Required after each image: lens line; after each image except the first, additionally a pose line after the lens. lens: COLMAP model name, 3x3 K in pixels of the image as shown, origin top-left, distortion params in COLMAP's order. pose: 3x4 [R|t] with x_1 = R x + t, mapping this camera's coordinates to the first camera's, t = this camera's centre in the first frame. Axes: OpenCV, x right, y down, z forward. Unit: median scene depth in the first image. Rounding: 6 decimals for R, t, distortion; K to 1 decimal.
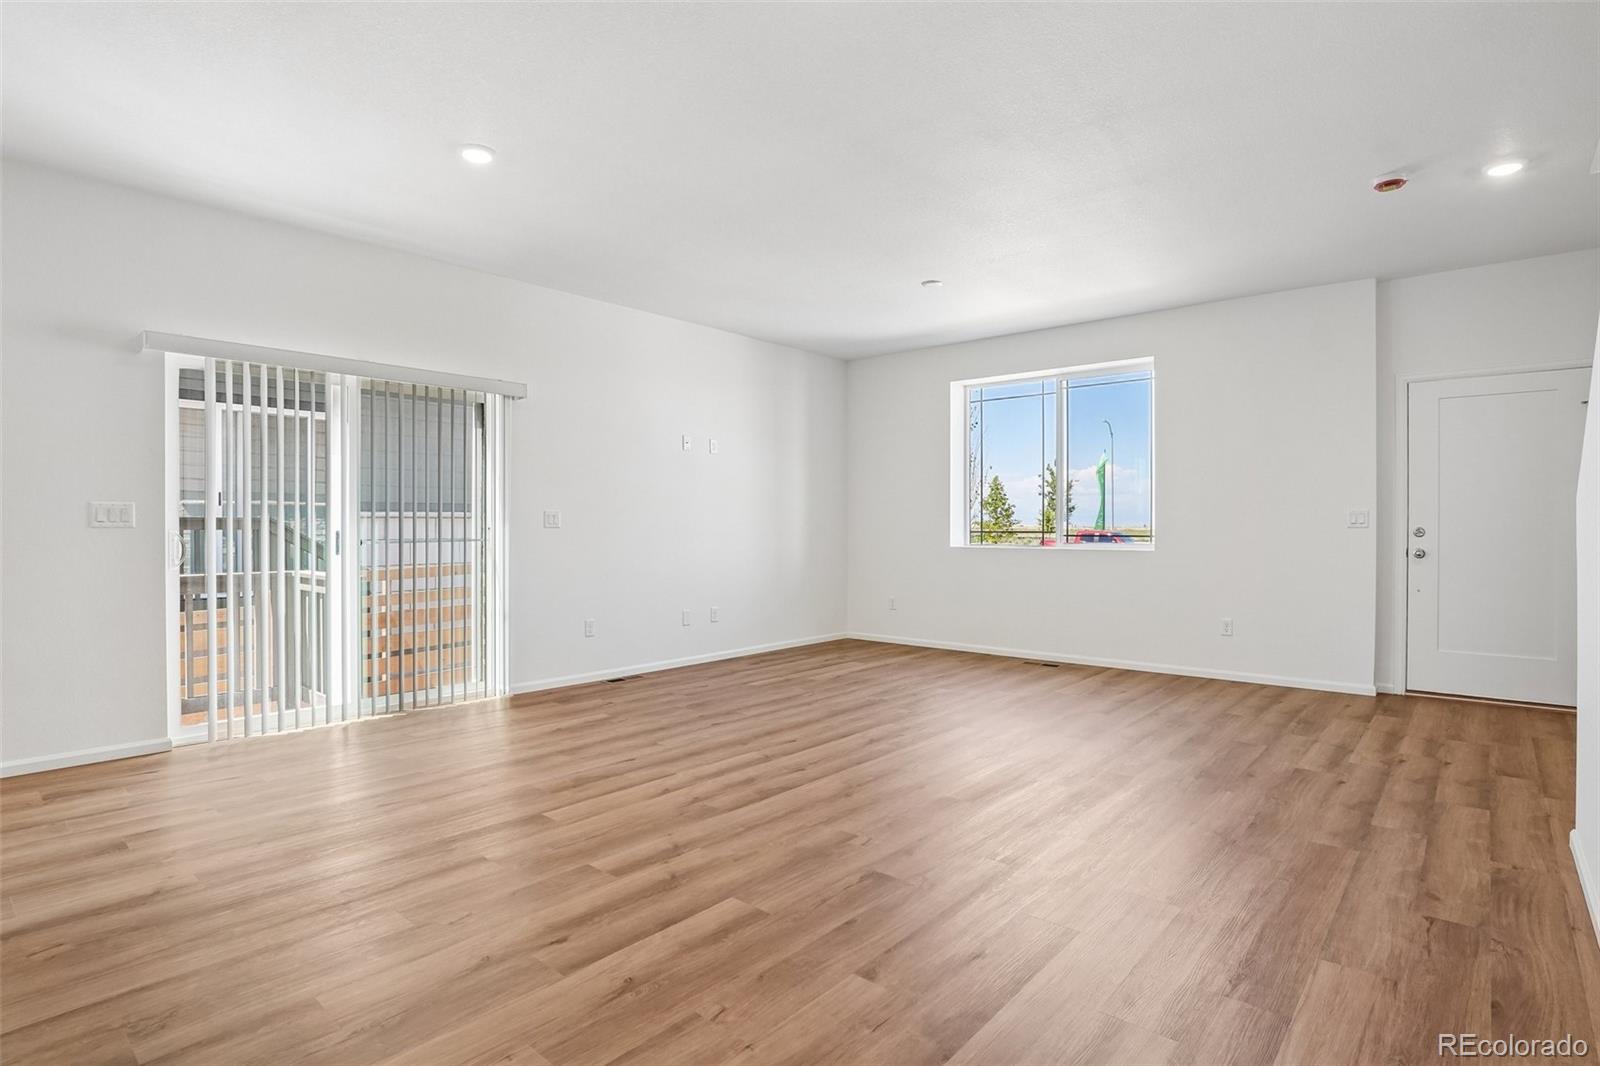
lens RADIAL K [[809.4, 0, 808.4], [0, 809.4, 527.9], [0, 0, 1]] dist [-0.038897, 0.008807]
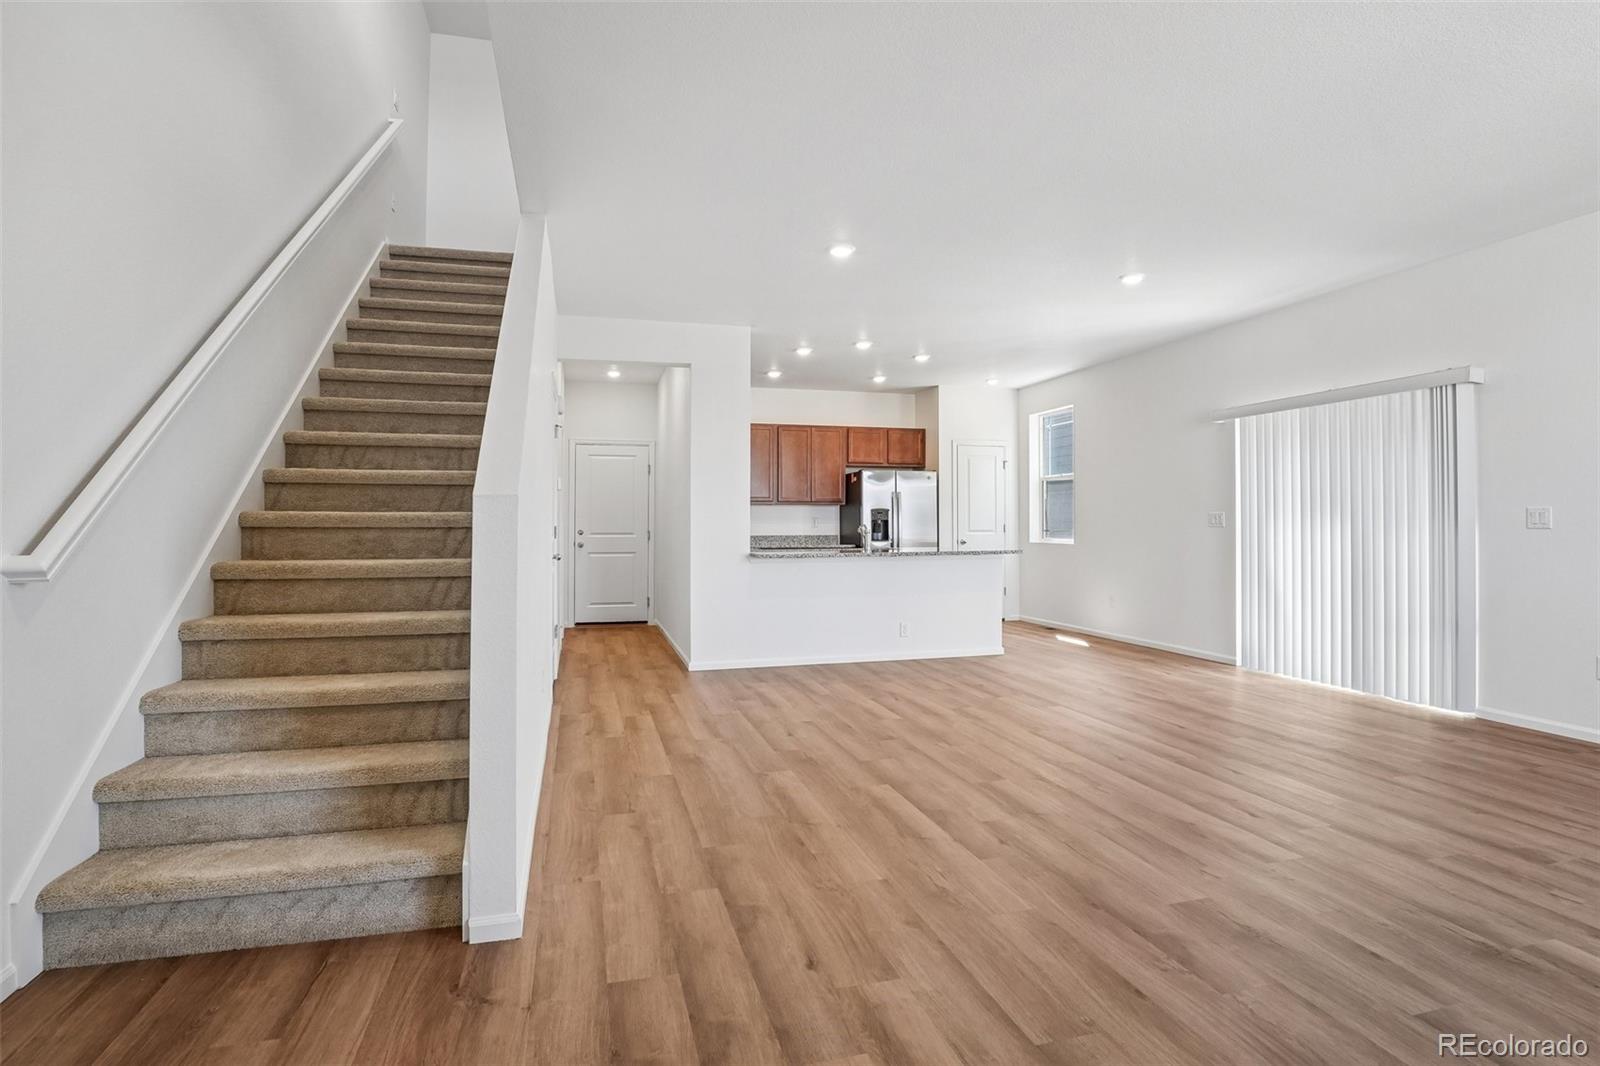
lens RADIAL K [[809.4, 0, 810.7], [0, 809.4, 533.8], [0, 0, 1]] dist [-0.038897, 0.008807]
pose [[-0.550510, 0.009302, -0.834777, 1.123701], [0.000341, 0.999940, 0.010918, -0.006281], [0.834829, 0.005725, -0.550480, 1.278147]]
